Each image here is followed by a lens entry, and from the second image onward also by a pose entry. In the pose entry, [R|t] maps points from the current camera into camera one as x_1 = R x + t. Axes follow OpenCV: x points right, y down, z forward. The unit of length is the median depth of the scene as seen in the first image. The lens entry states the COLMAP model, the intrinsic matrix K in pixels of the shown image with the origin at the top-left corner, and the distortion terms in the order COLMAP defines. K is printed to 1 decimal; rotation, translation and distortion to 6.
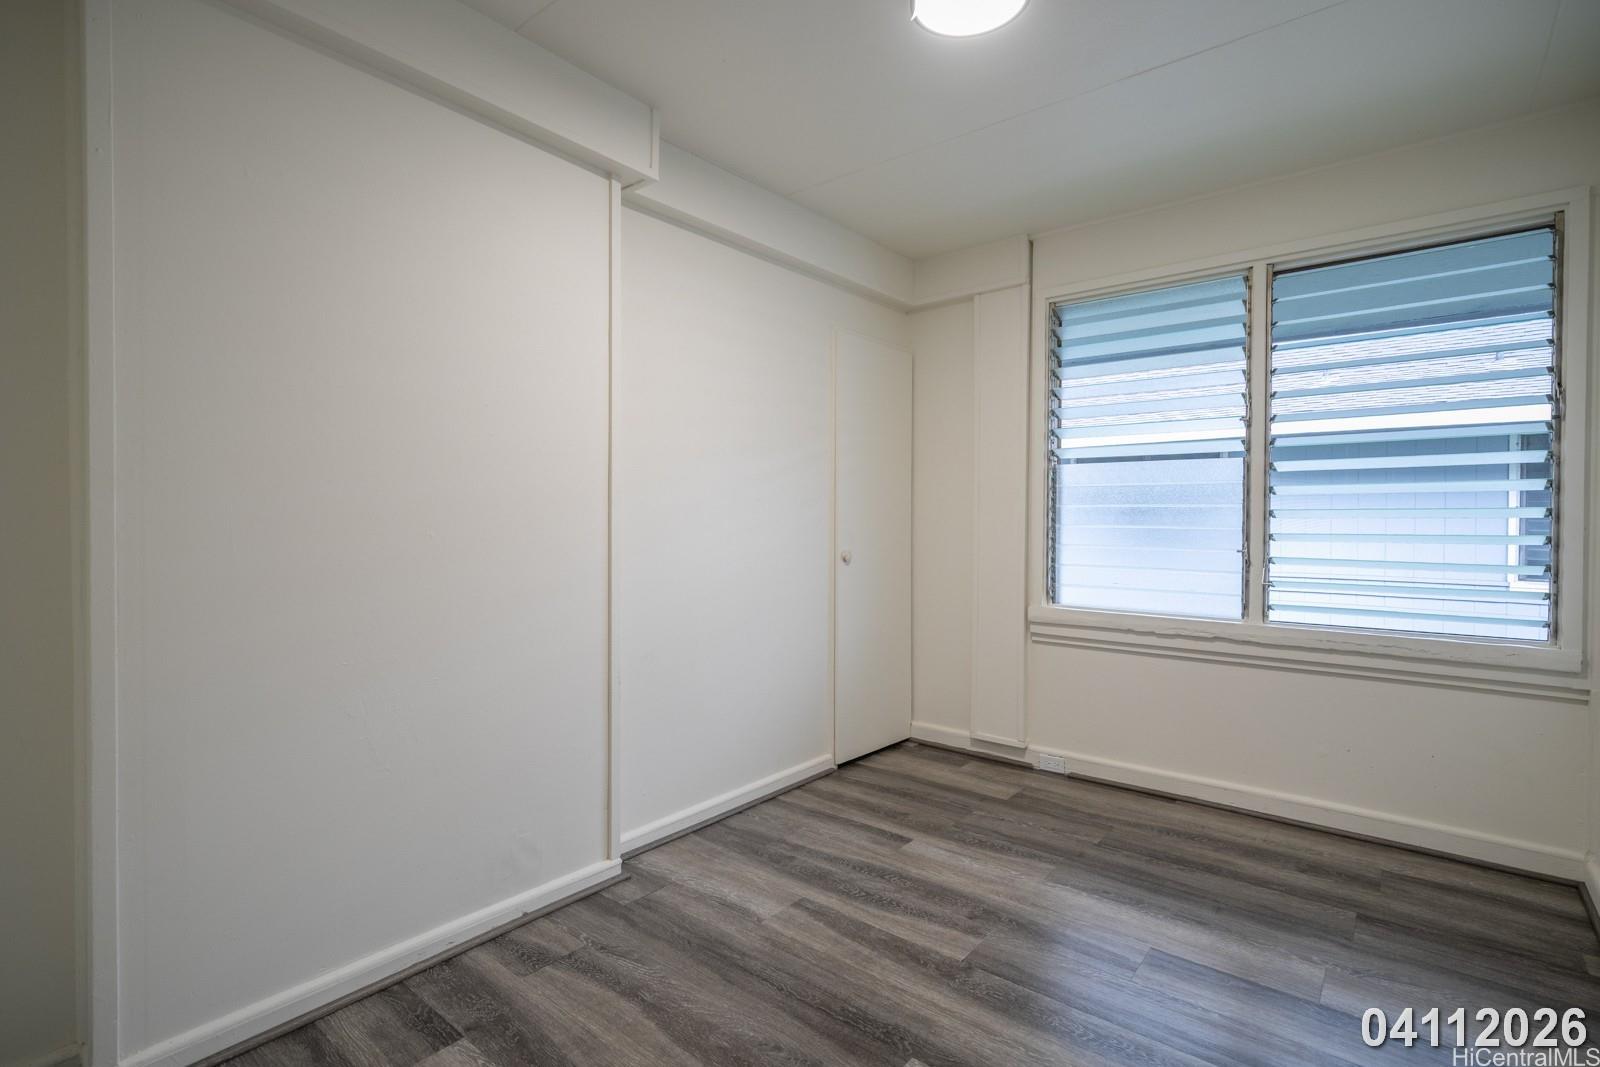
lens RADIAL K [[762.0, 0, 801.0], [0, 762.0, 533.4], [0, 0, 1]] dist [0.000388, 0.001303]
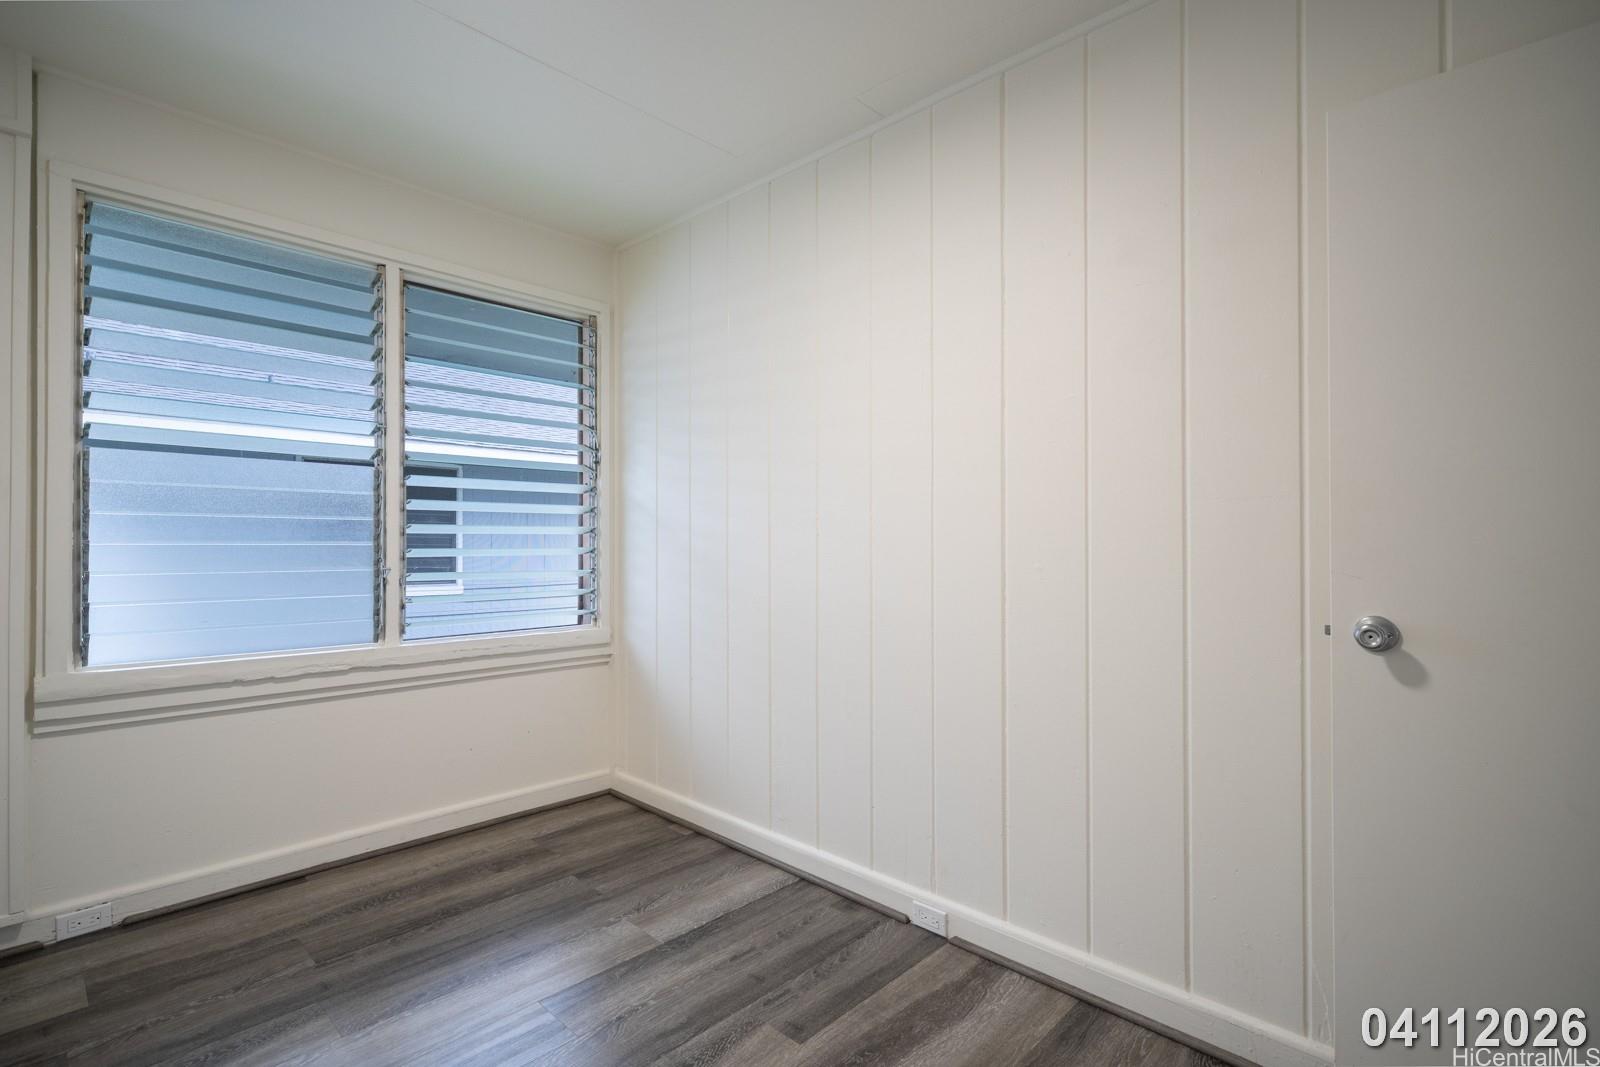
lens RADIAL K [[762.0, 0, 806.6], [0, 762.0, 533.6], [0, 0, 1]] dist [0.000388, 0.001303]
pose [[0.071695, 0.002783, 0.997423, -0.303553], [0.011956, 0.999922, -0.003649, -0.009720], [-0.997355, 0.012187, 0.071656, 0.420253]]
